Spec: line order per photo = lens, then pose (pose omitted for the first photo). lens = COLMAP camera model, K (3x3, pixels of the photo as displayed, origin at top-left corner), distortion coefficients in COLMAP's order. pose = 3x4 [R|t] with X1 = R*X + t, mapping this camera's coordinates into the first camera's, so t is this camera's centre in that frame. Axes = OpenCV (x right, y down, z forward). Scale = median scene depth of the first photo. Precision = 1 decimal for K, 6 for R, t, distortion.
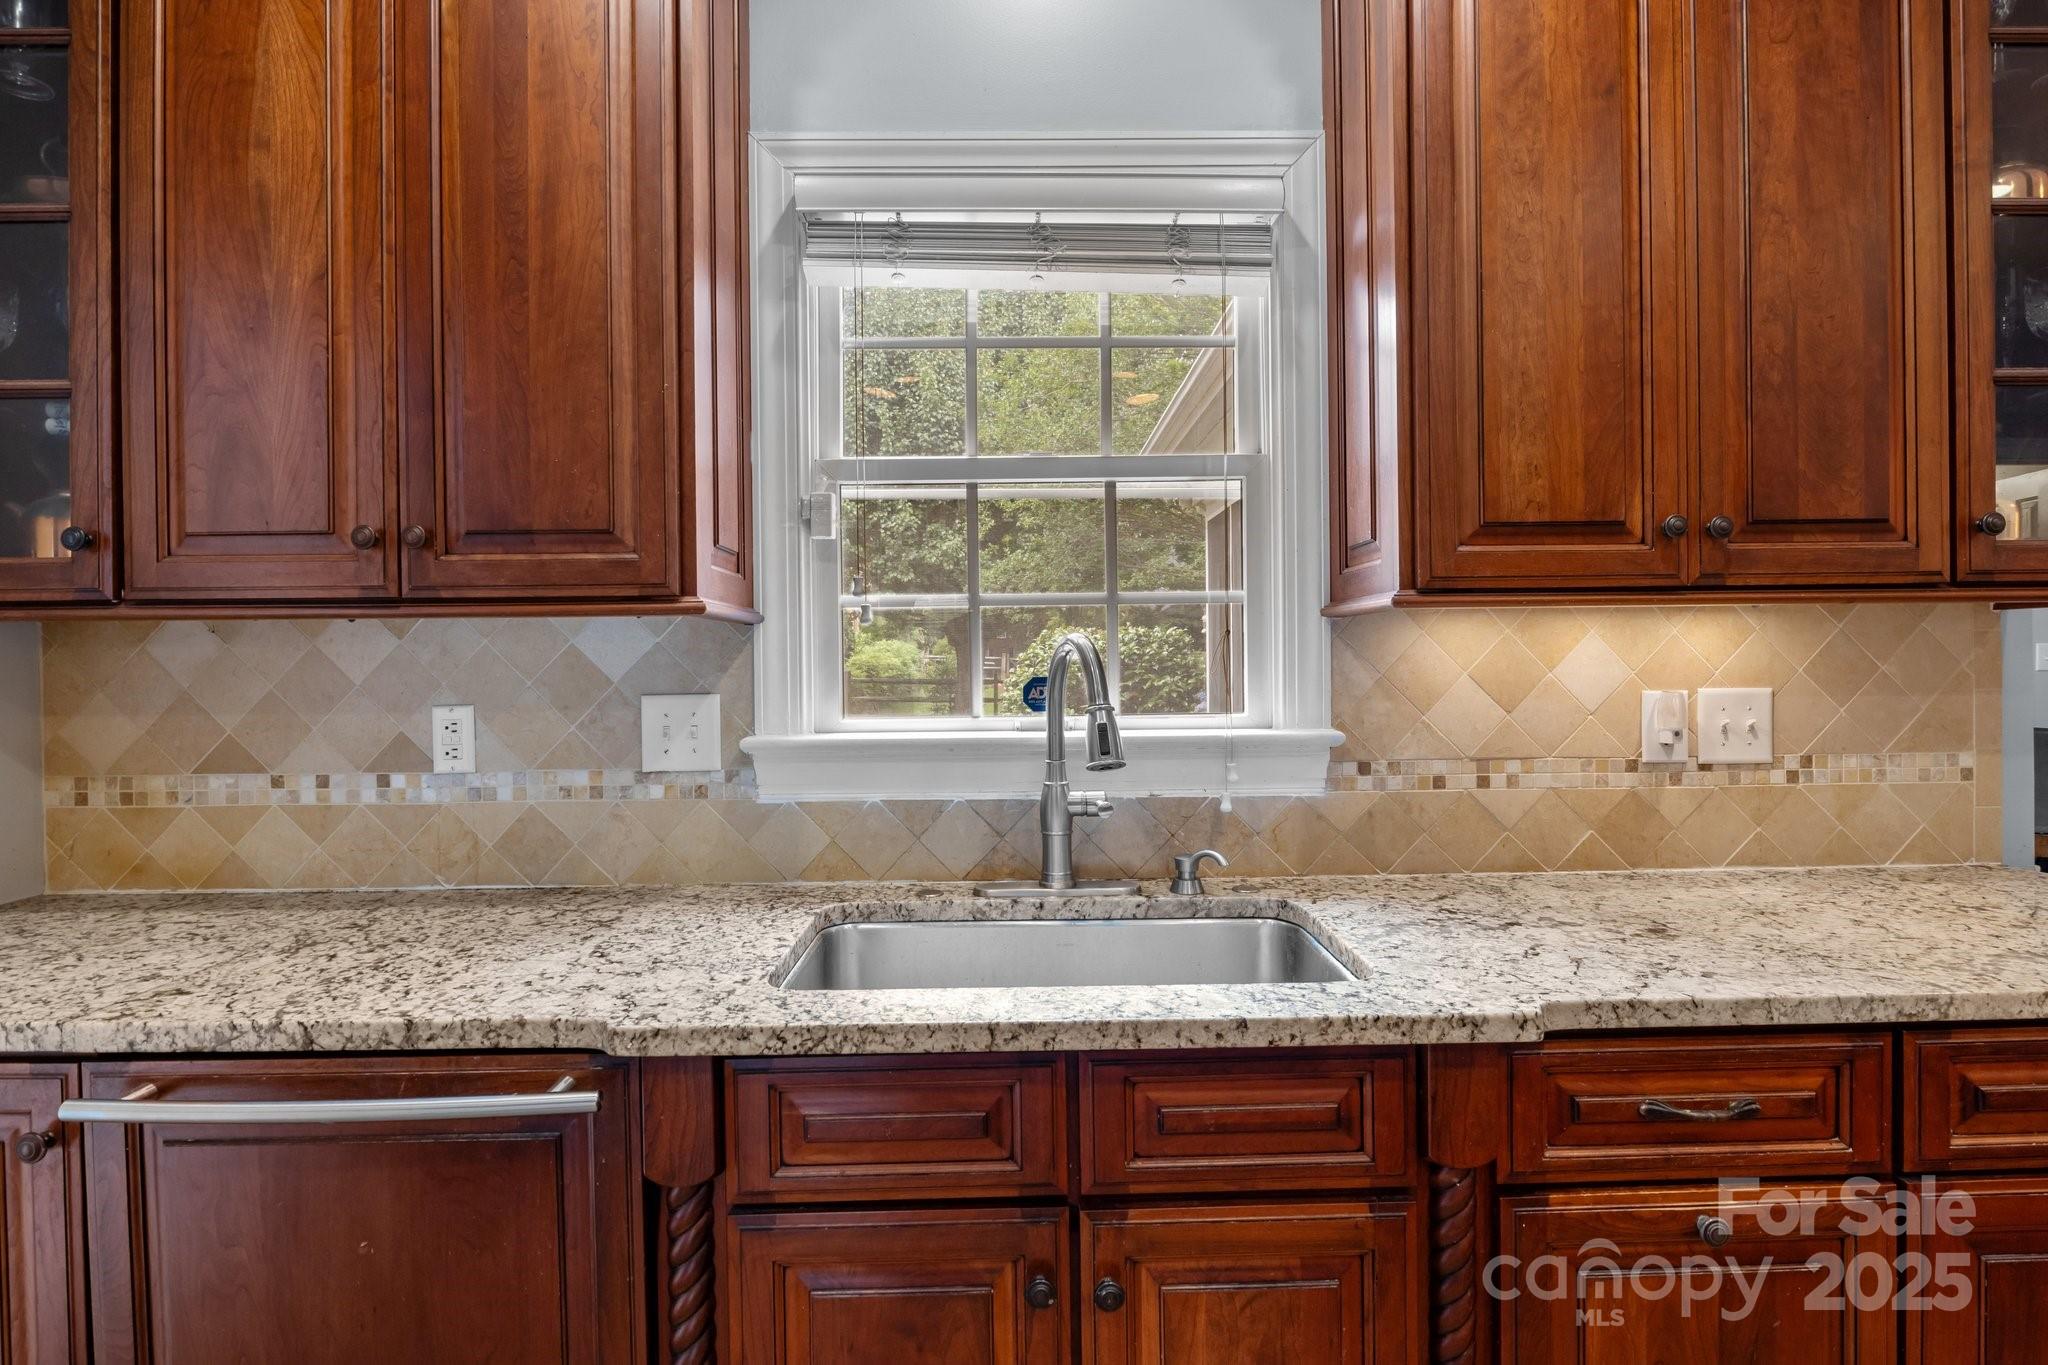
lens RADIAL K [[1028.5, 0, 1028.8], [0, 1028.5, 668.6], [0, 0, 1]] dist [-0.005727, 0.000299]
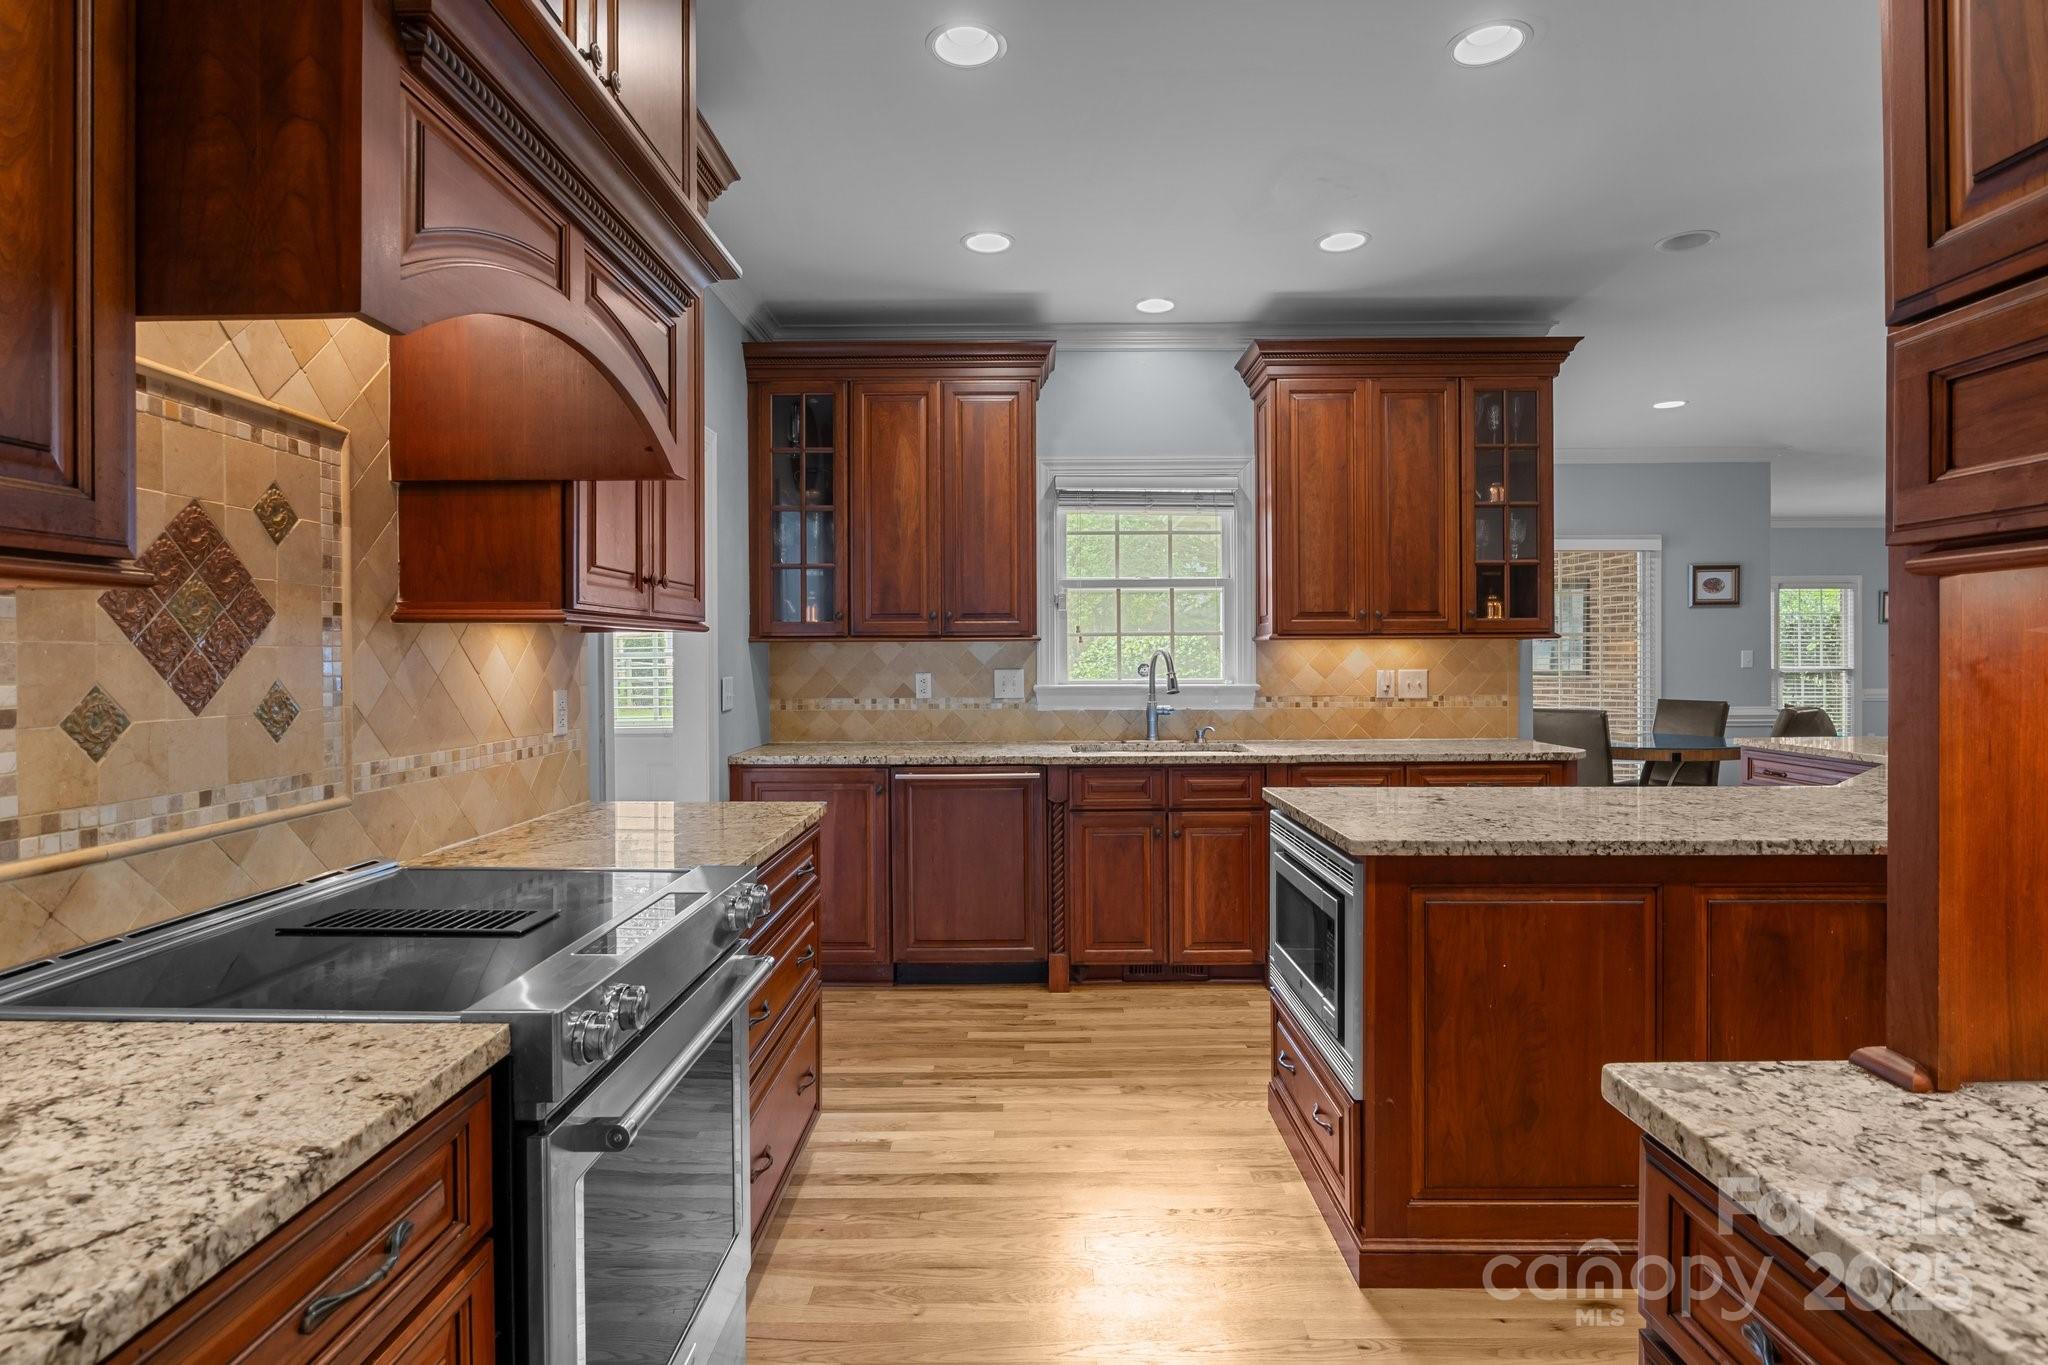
lens RADIAL K [[1028.5, 0, 1031.3], [0, 1028.5, 656.5], [0, 0, 1]] dist [-0.005727, 0.000299]
pose [[0.999807, 0.006182, -0.018654, -0.233417], [-0.006363, 0.999933, -0.009683, 0.017747], [0.018593, 0.009800, 0.999779, -1.653238]]
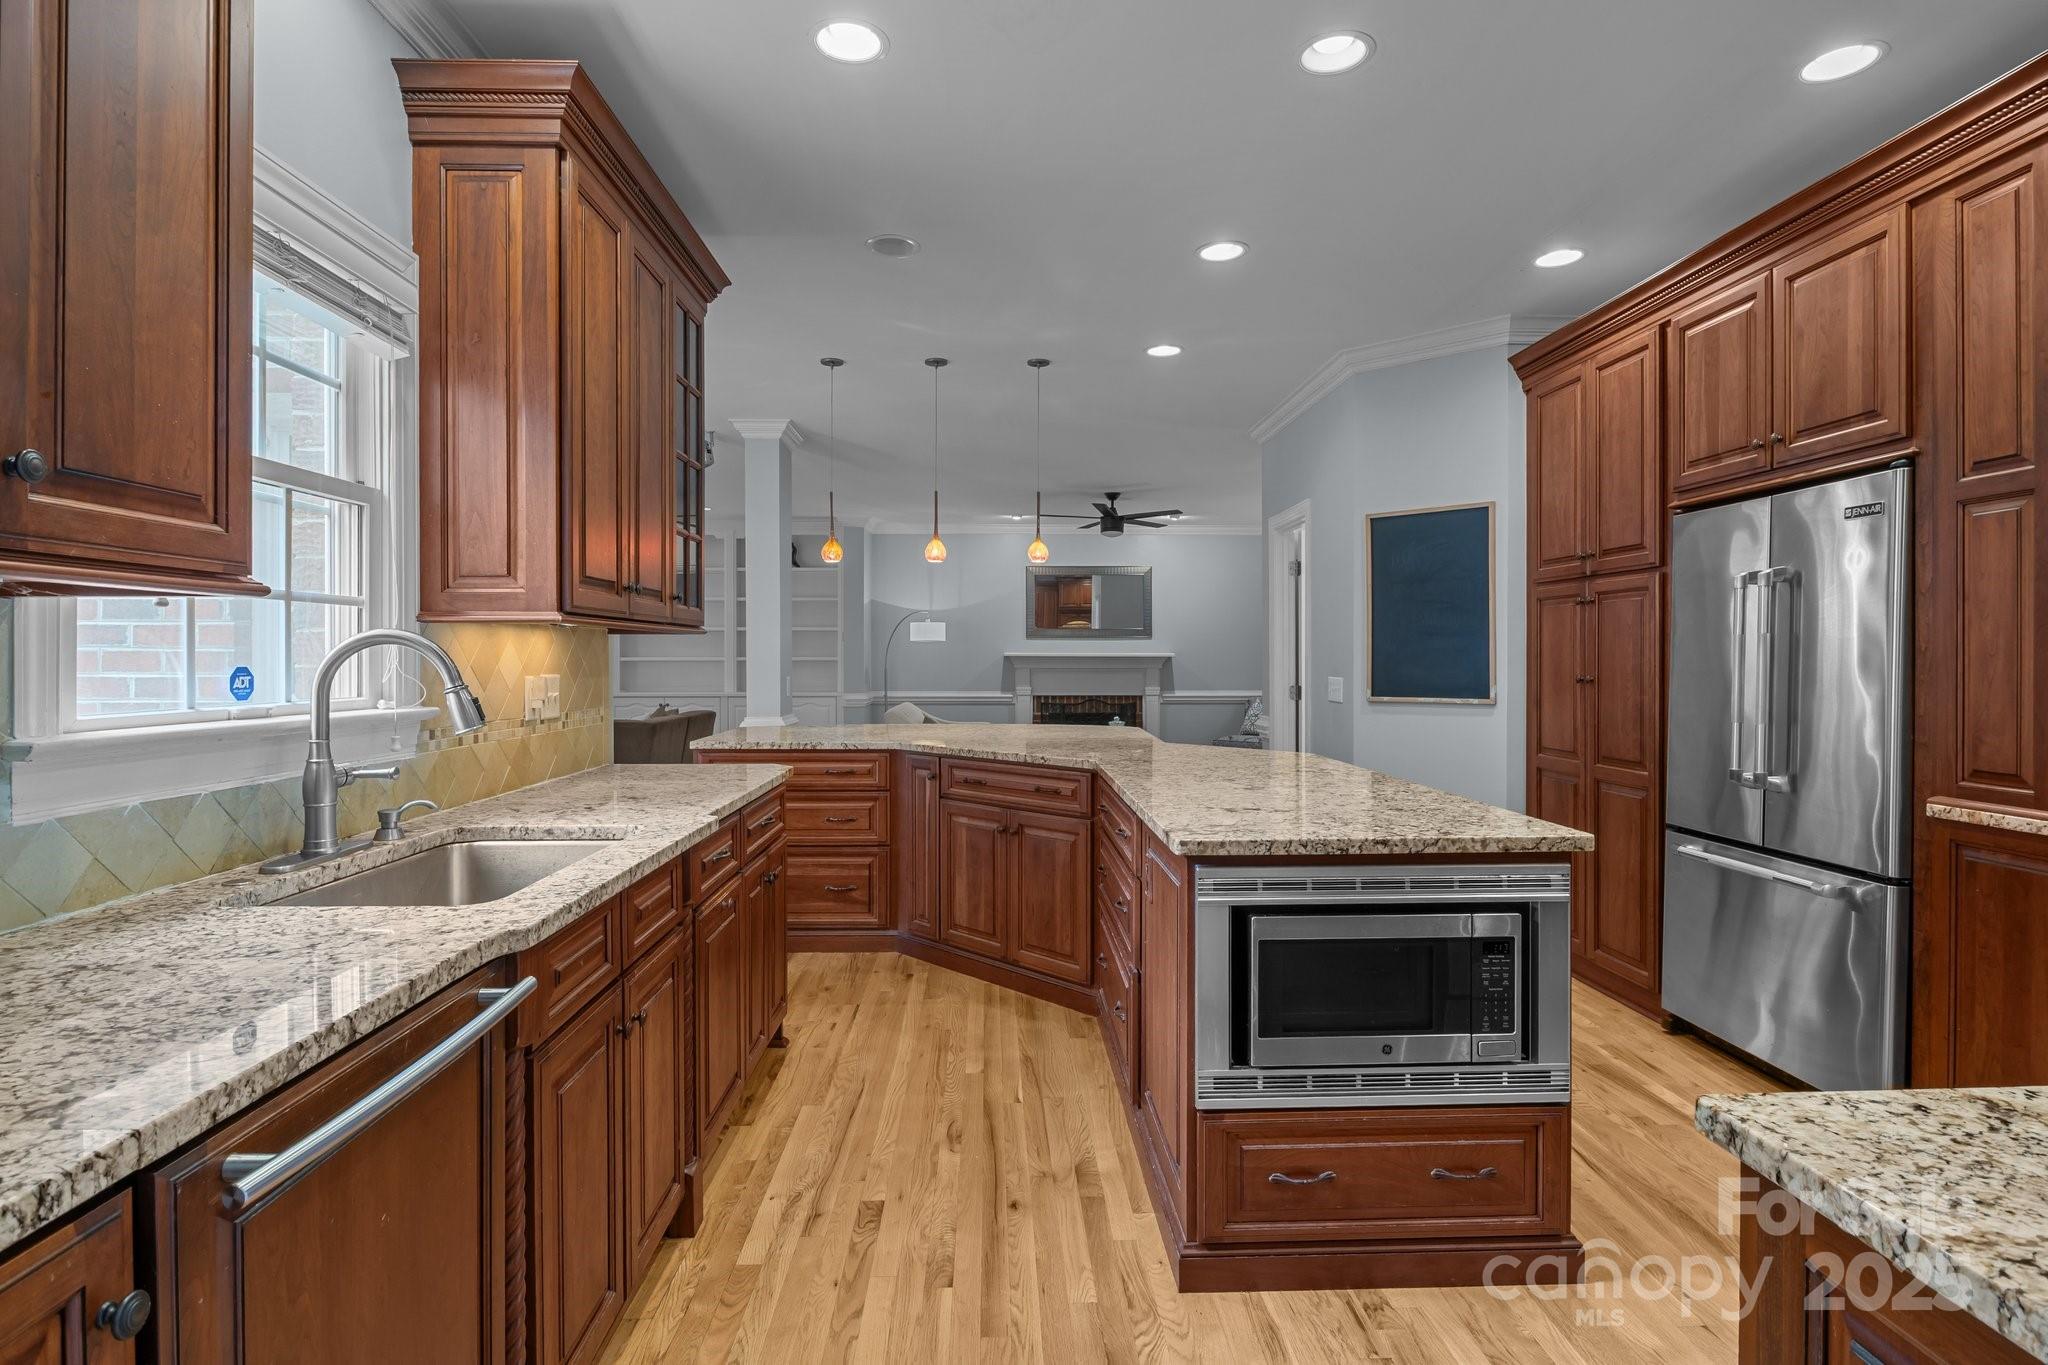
lens RADIAL K [[1028.5, 0, 1040.4], [0, 1028.5, 673.0], [0, 0, 1]] dist [-0.005727, 0.000299]
pose [[-0.034312, -0.003268, 0.999406, -1.076760], [0.008853, 0.999954, 0.003574, 0.018051], [-0.999372, 0.008971, -0.034281, 0.246113]]
